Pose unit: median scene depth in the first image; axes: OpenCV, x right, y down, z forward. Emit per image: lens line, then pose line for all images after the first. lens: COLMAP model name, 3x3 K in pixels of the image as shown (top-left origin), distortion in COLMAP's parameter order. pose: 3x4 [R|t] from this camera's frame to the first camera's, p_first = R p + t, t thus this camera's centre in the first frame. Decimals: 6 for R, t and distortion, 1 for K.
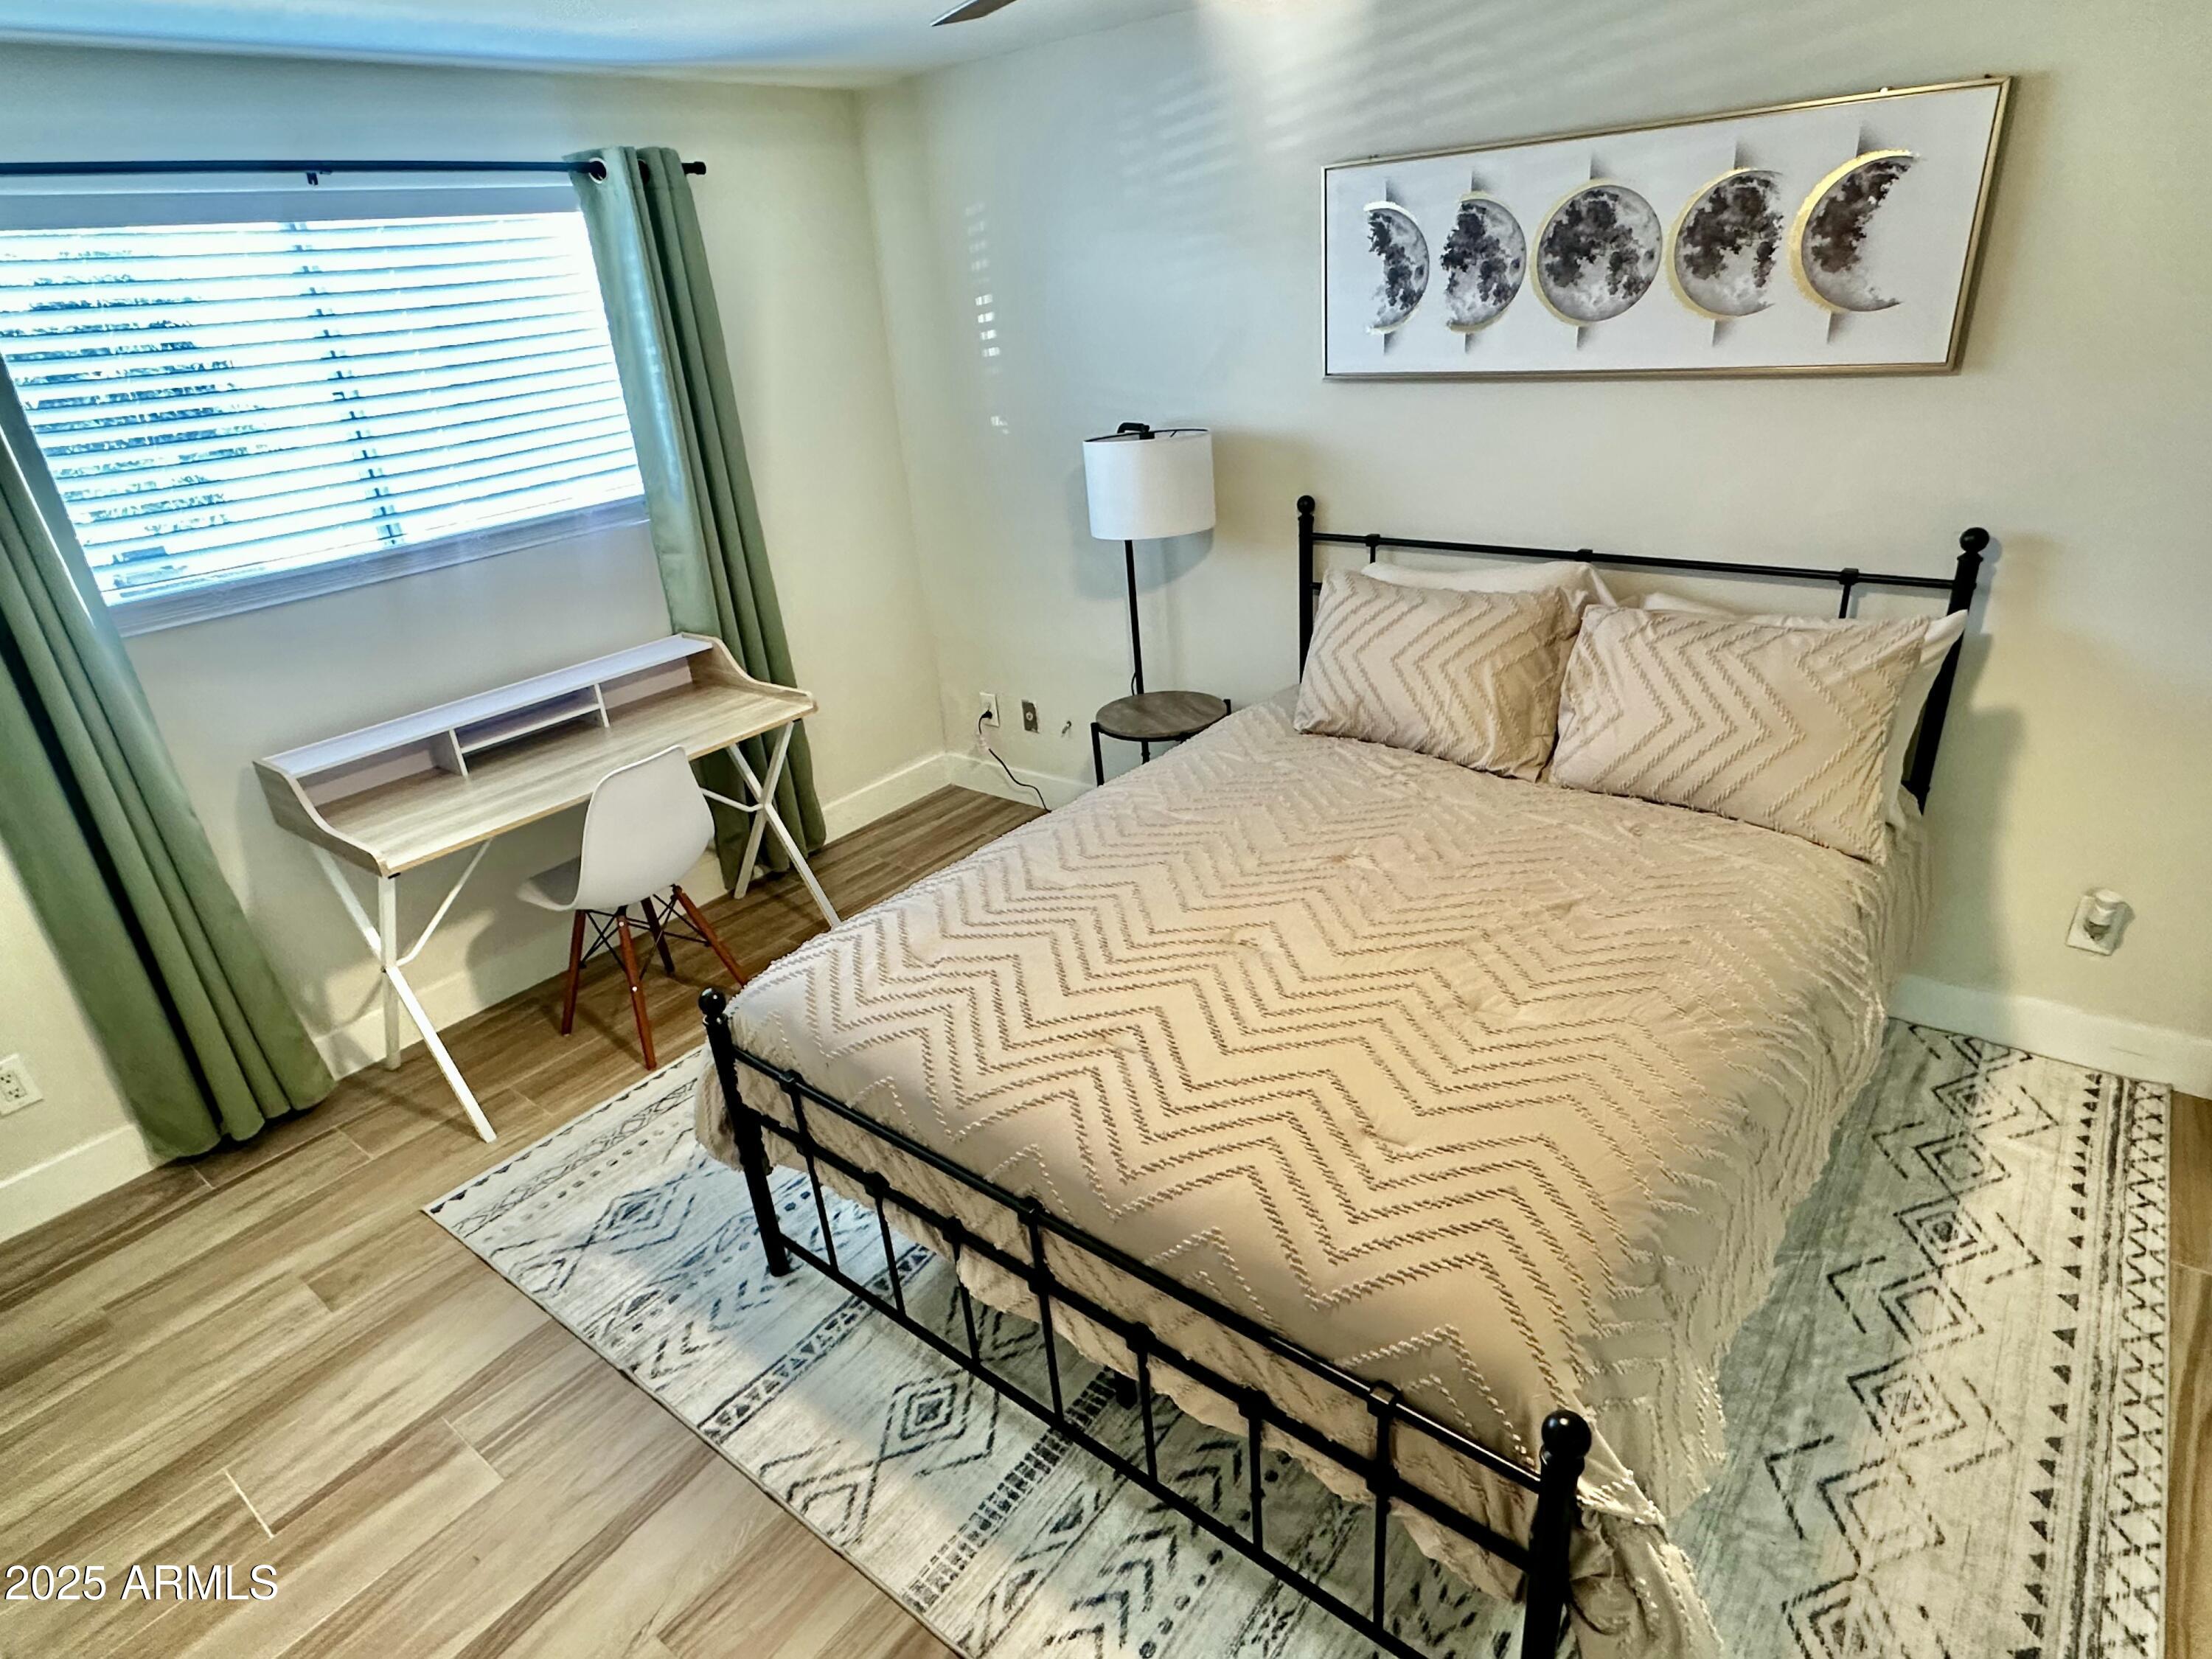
lens RADIAL K [[1237.0, 0, 1106.0], [0, 1237.0, 829.5], [0, 0, 1]] dist [0.002547, 0.000583]
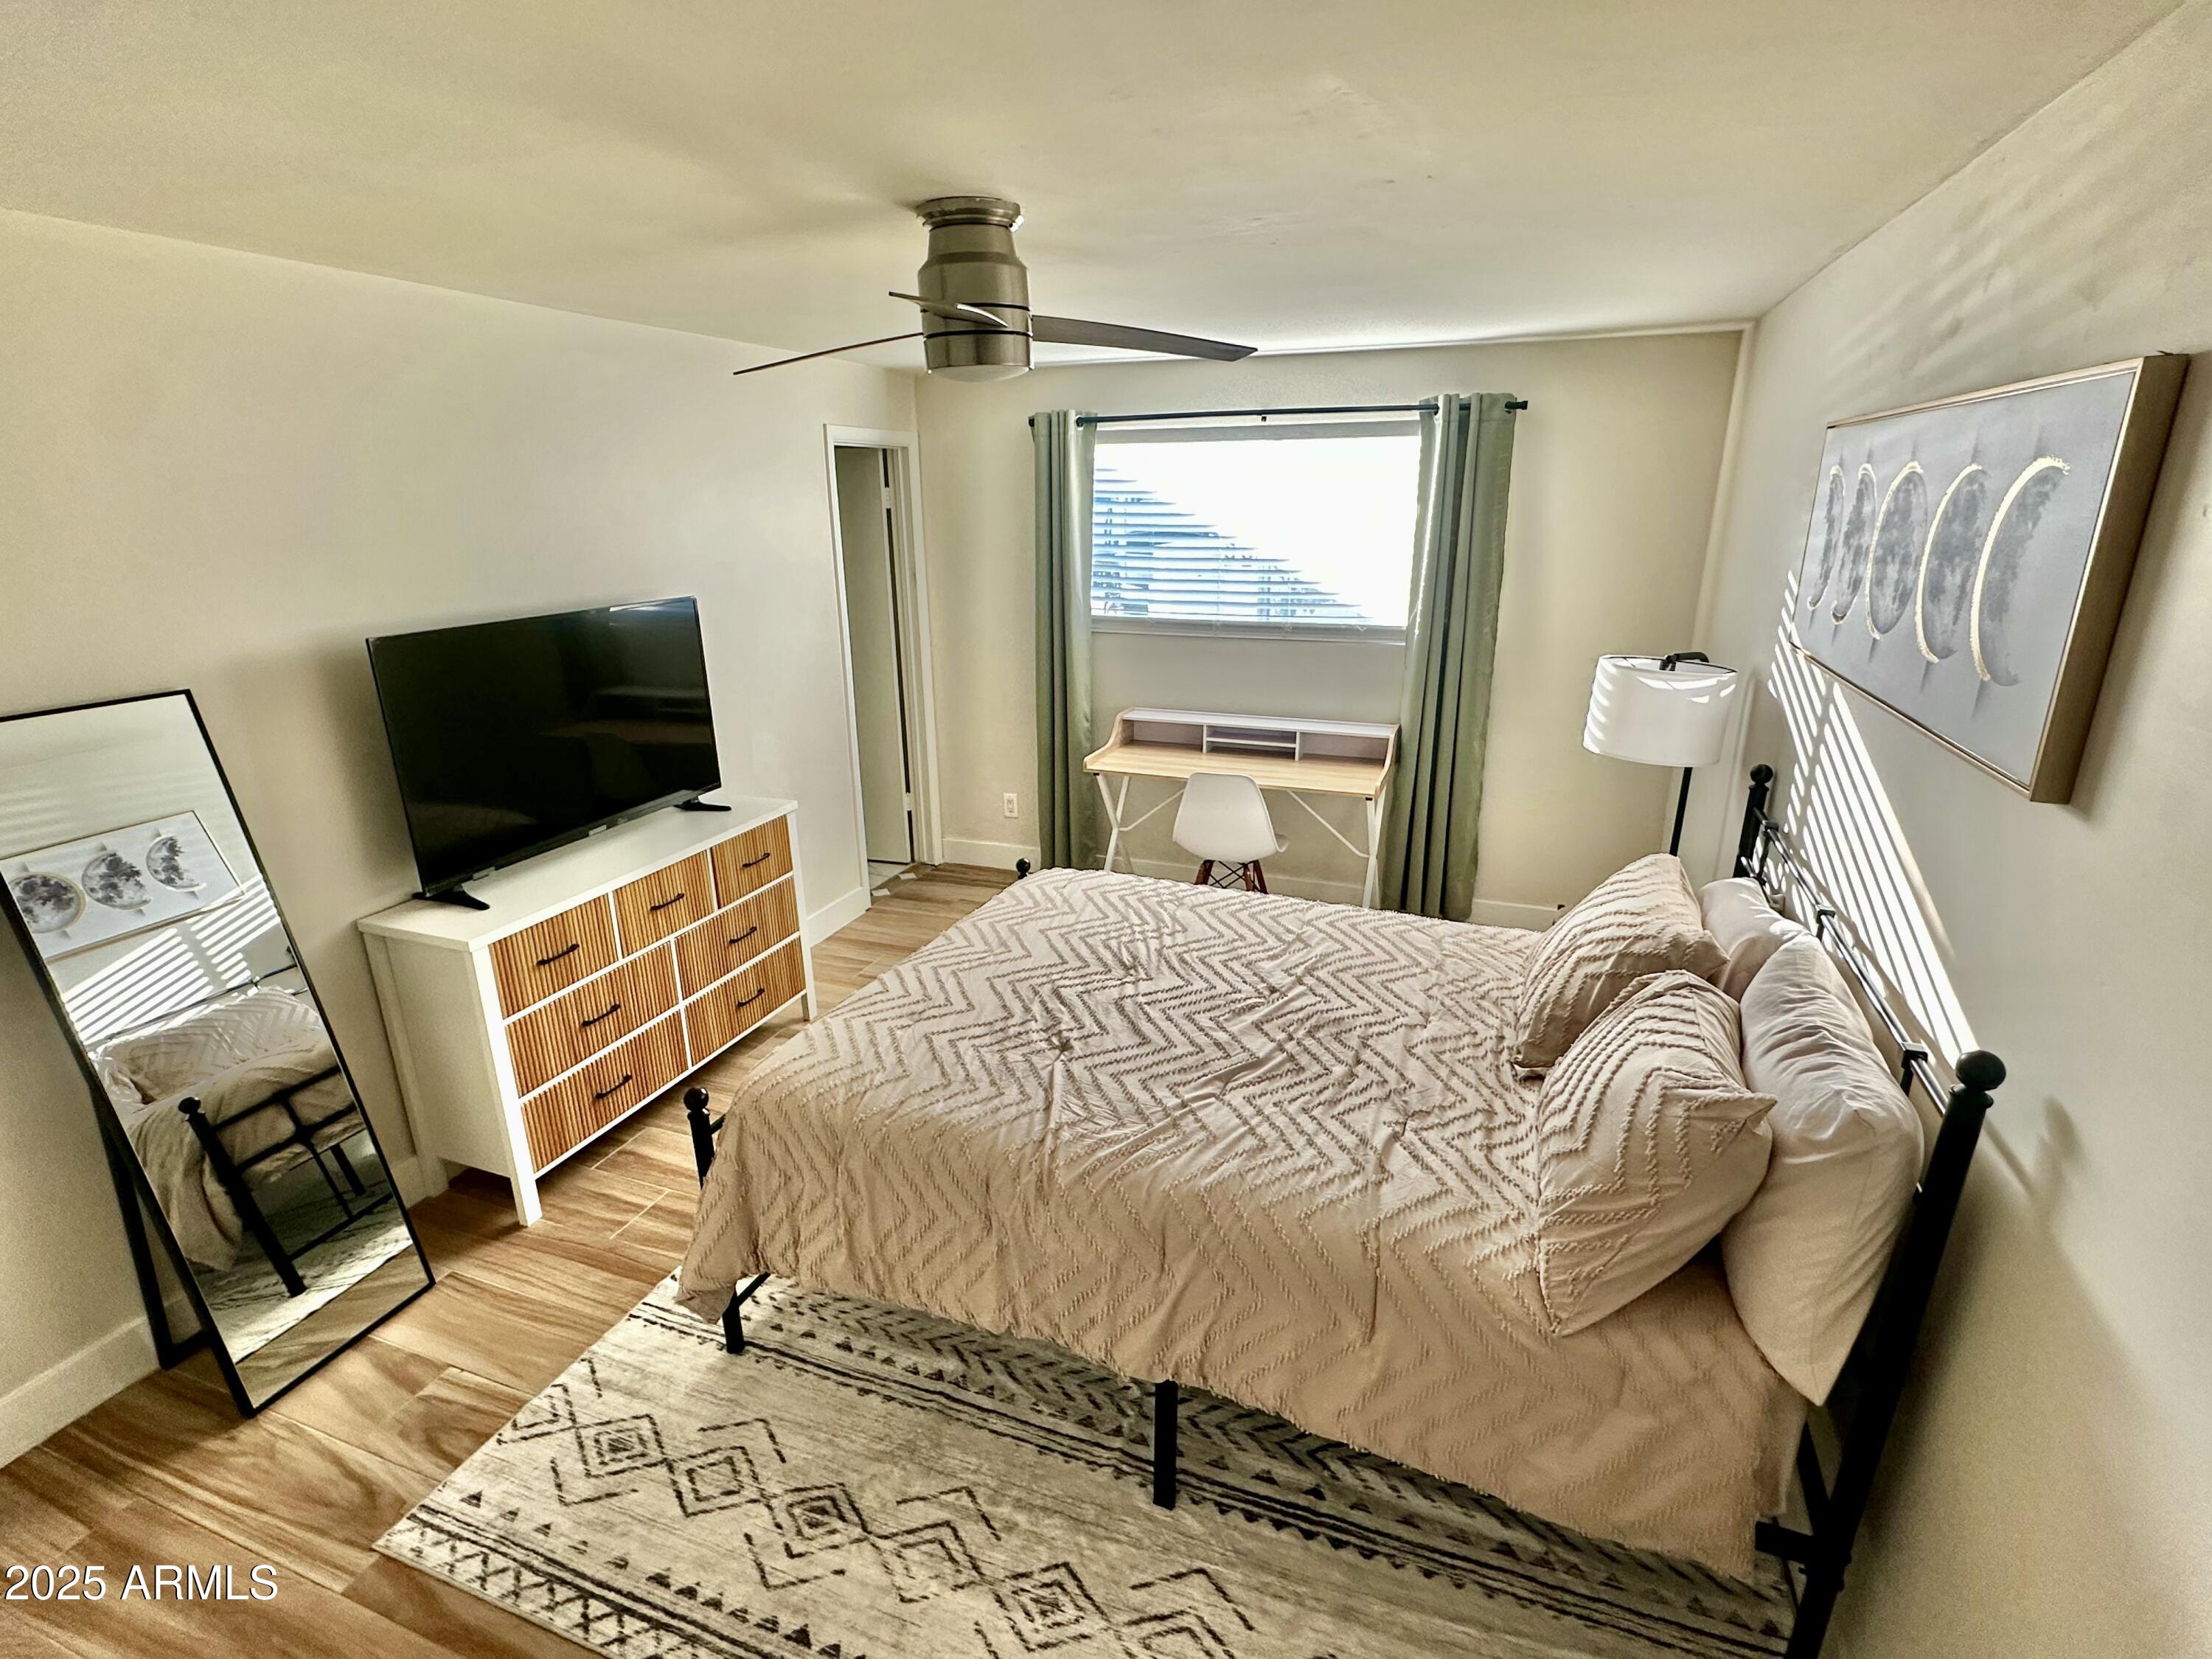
lens RADIAL K [[1071.5, 0, 1106.0], [0, 1071.5, 829.5], [0, 0, 1]] dist [-0.000654, -0.000099]
pose [[0.305967, 0.358227, -0.882076, 0.801785], [-0.411481, 0.885260, 0.216789, -0.221029], [0.858526, 0.296627, 0.418264, 0.304689]]
